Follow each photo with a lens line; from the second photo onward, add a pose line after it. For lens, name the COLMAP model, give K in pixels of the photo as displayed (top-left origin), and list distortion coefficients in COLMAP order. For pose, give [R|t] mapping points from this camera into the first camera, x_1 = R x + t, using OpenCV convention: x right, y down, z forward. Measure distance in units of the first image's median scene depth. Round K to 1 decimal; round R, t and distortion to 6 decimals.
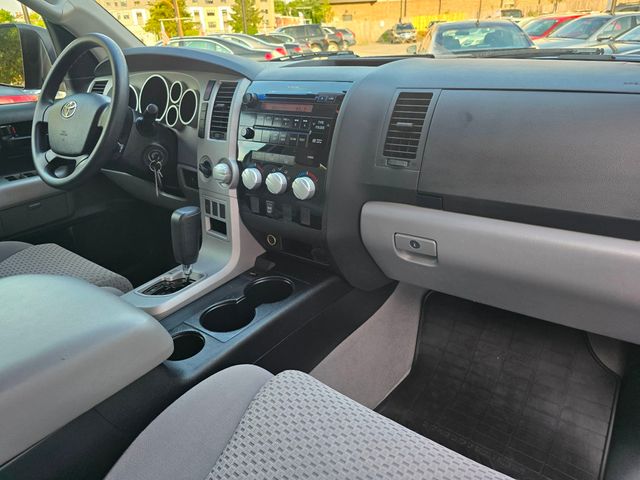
lens RADIAL K [[439.5, 0, 317.0], [0, 439.5, 228.5], [0, 0, 1]] dist [0.006992, -0.022606]
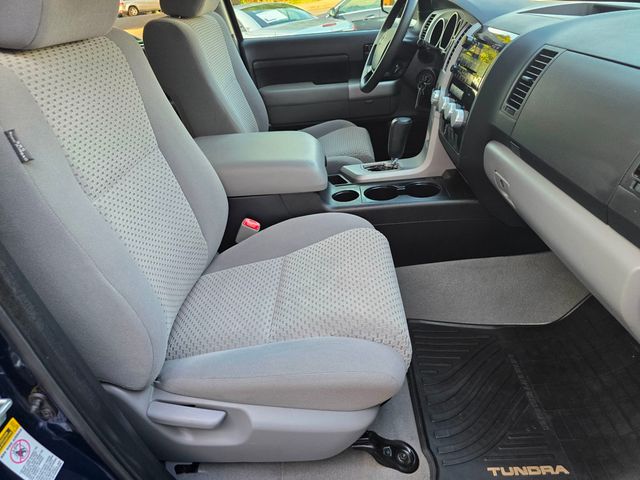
lens RADIAL K [[439.5, 0, 317.0], [0, 439.5, 228.5], [0, 0, 1]] dist [0.006992, -0.022606]
pose [[0.579938, 0.379482, -0.720878, 0.744216], [-0.255027, 0.924973, 0.281755, -0.049545], [0.773714, 0.020443, 0.633205, -0.121489]]
